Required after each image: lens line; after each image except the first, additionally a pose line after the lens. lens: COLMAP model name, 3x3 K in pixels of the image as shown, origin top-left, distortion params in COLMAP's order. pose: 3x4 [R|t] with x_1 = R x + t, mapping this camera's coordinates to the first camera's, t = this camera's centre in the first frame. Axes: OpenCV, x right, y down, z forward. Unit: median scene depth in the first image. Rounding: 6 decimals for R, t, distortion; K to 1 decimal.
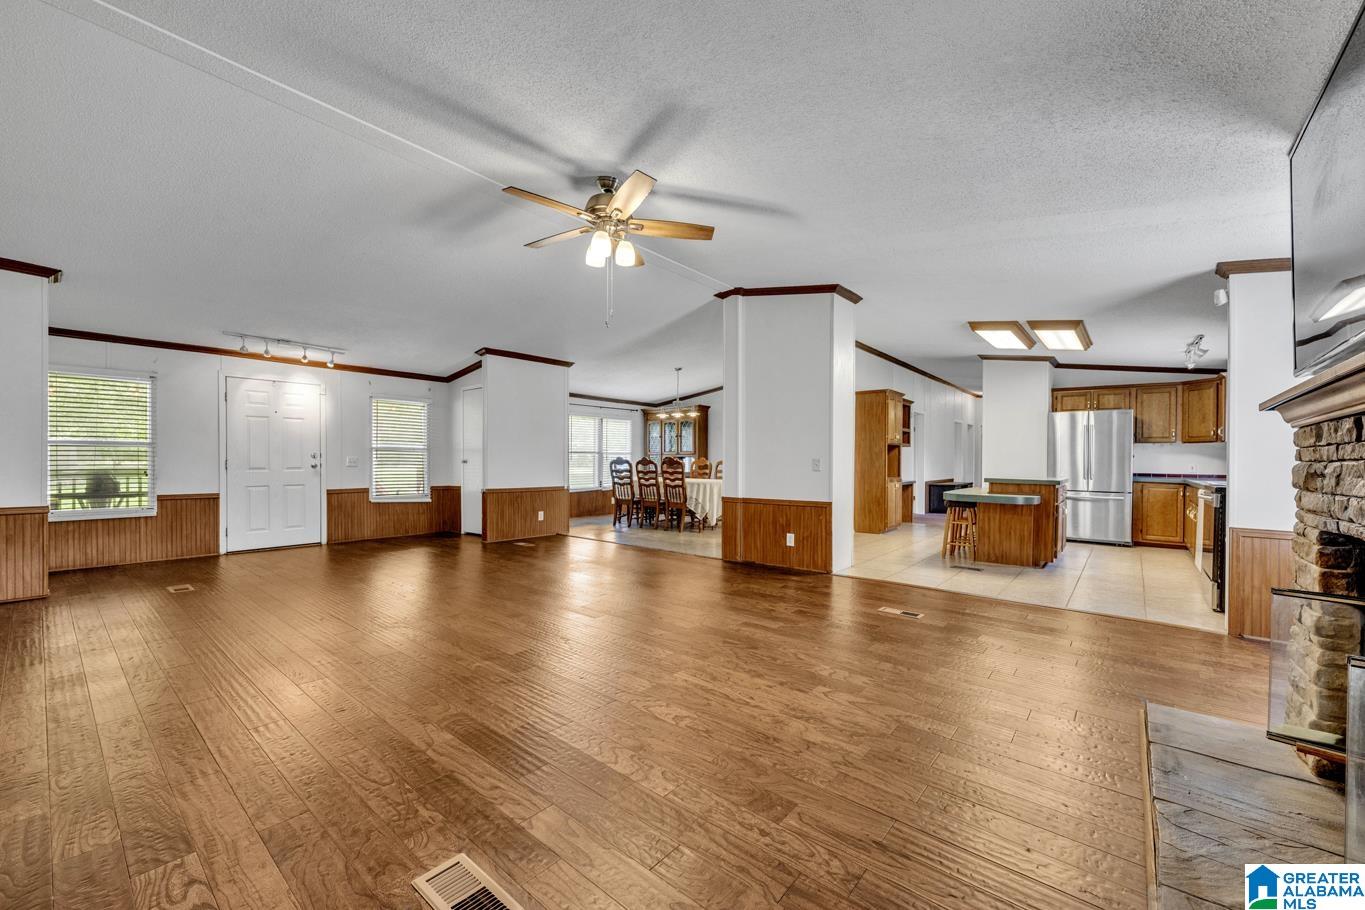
lens RADIAL K [[537.0, 0, 679.3], [0, 537.0, 463.8], [0, 0, 1]] dist [0.000883, 0.000040]
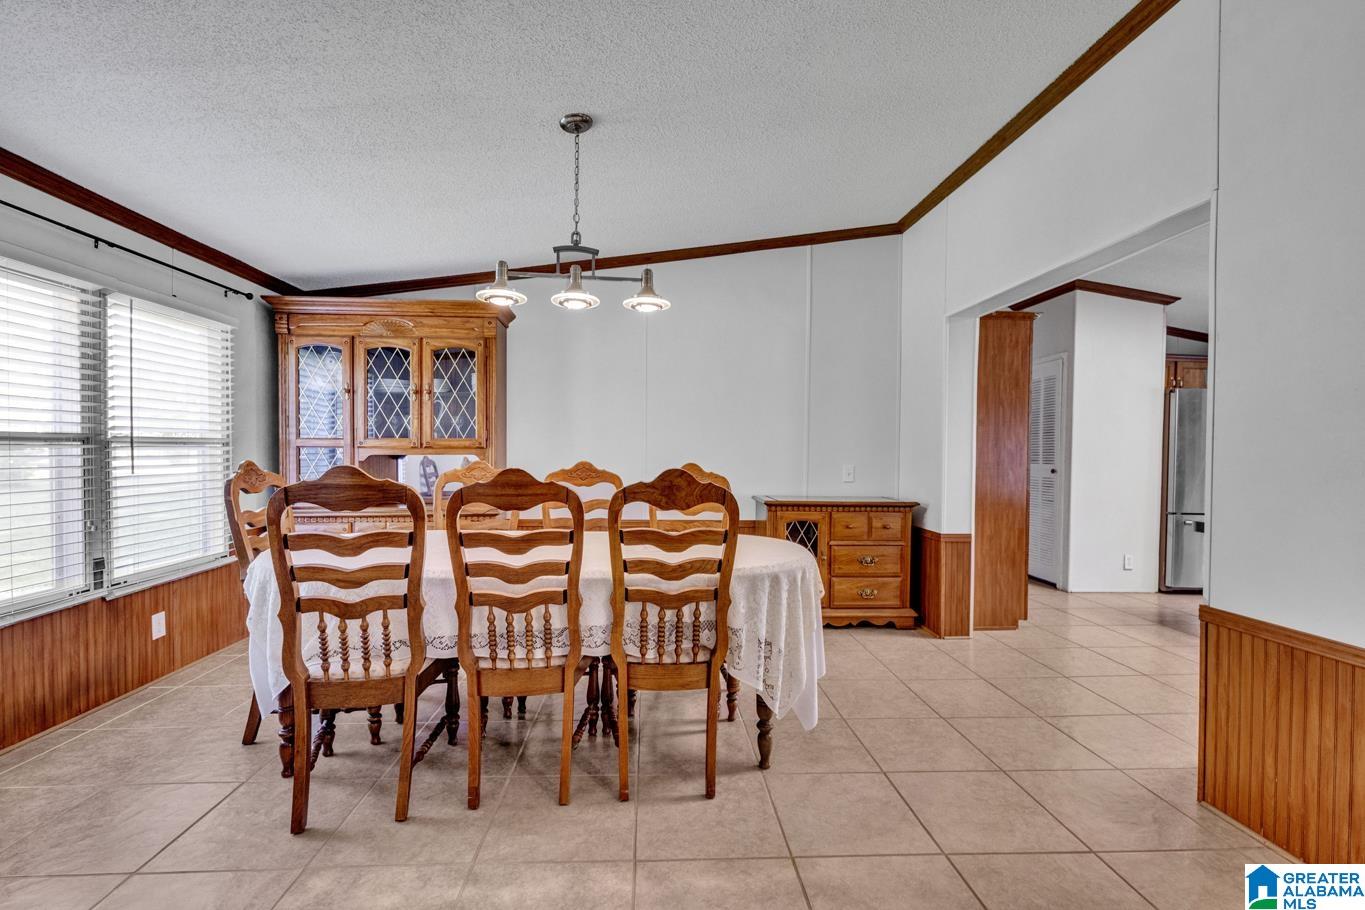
lens RADIAL K [[593.8, 0, 679.6], [0, 593.8, 462.6], [0, 0, 1]] dist [0.003526, 0.000239]
pose [[0.728777, -0.010089, 0.684676, -0.175919], [-0.001076, 0.999873, 0.015879, -0.018239], [-0.684750, -0.012309, 0.728674, 0.807099]]
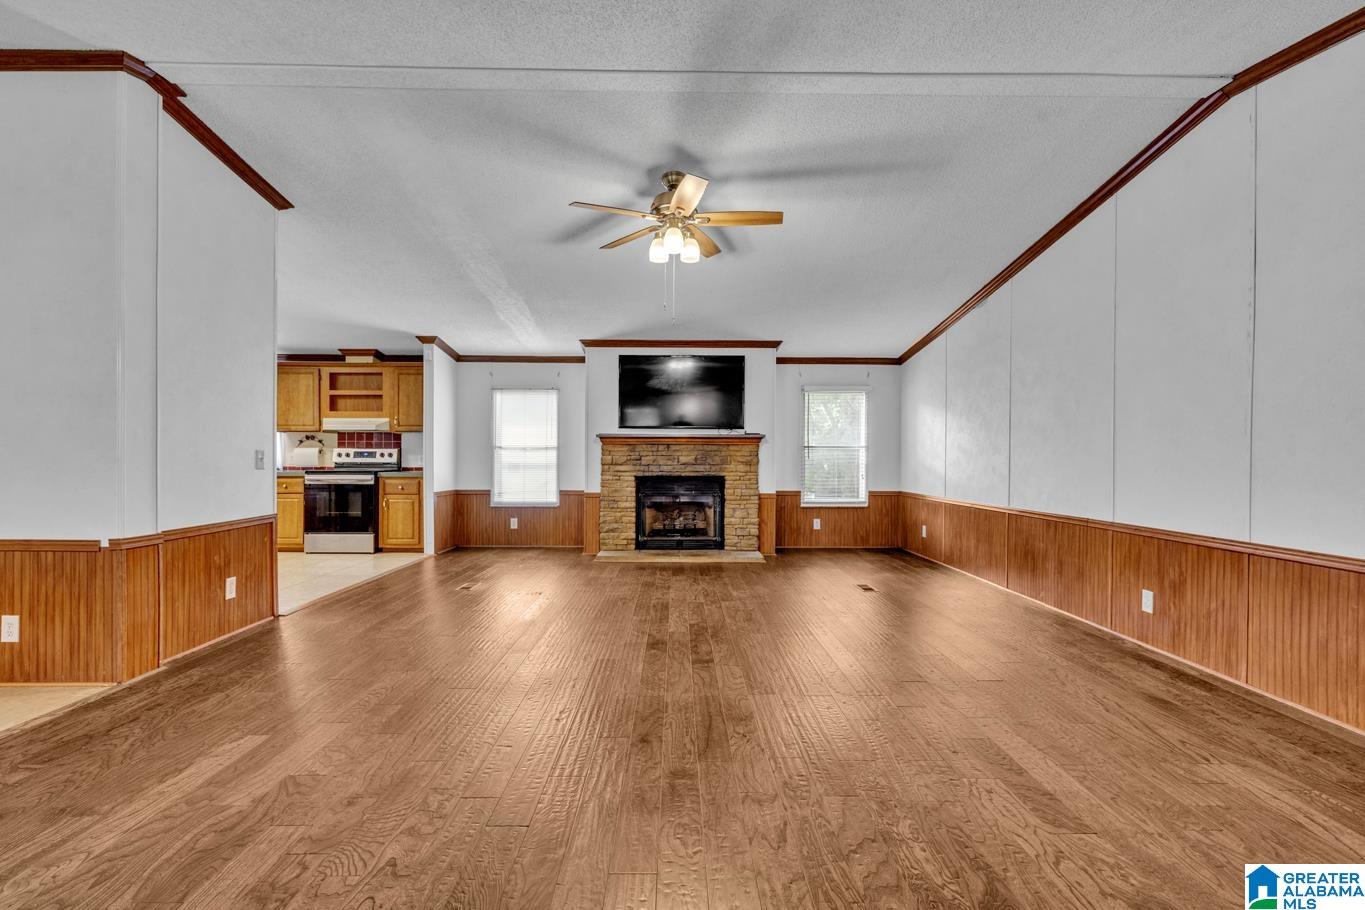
lens RADIAL K [[624.0, 0, 682.5], [0, 624.0, 460.5], [0, 0, 1]] dist [-0.001883, -0.000219]
pose [[-0.649988, -0.015752, 0.759781, -0.418049], [-0.006125, 0.999861, 0.015490, -0.007438], [-0.759920, 0.005415, -0.649994, 0.708600]]
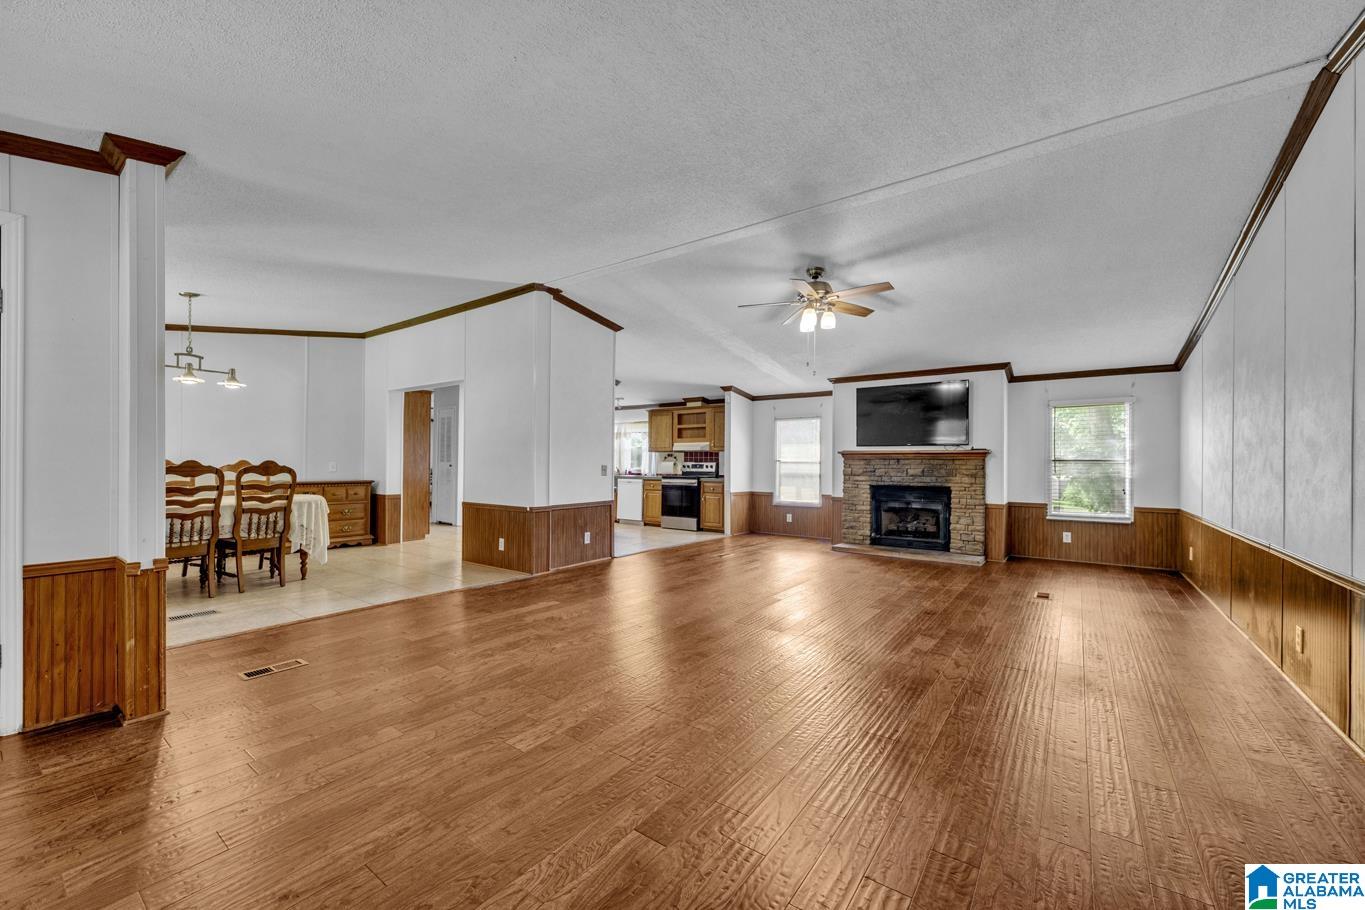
lens RADIAL K [[537.2, 0, 682.1], [0, 537.2, 461.4], [0, 0, 1]] dist [-0.001516, -0.000519]
pose [[-0.065234, -0.004532, 0.997860, -0.608767], [-0.003238, 0.999985, 0.004330, -0.014992], [-0.997865, -0.002948, -0.065247, 0.582329]]
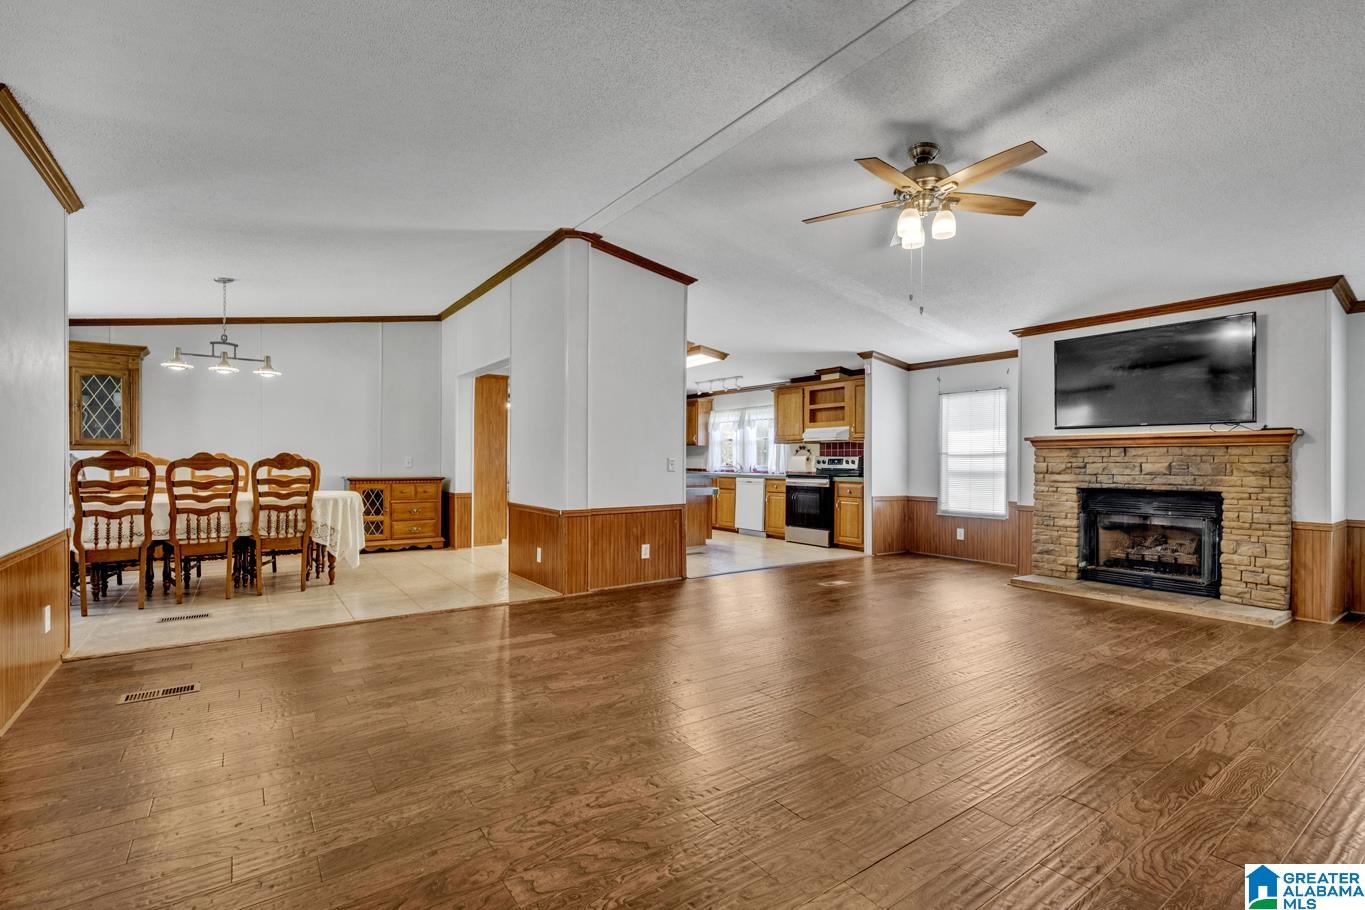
lens RADIAL K [[624.0, 0, 681.2], [0, 624.0, 461.0], [0, 0, 1]] dist [-0.001883, -0.000219]
pose [[0.253198, -0.006633, 0.967392, -0.501366], [0.001935, 0.999978, 0.006350, -0.007319], [-0.967413, 0.000264, 0.253205, 0.457303]]
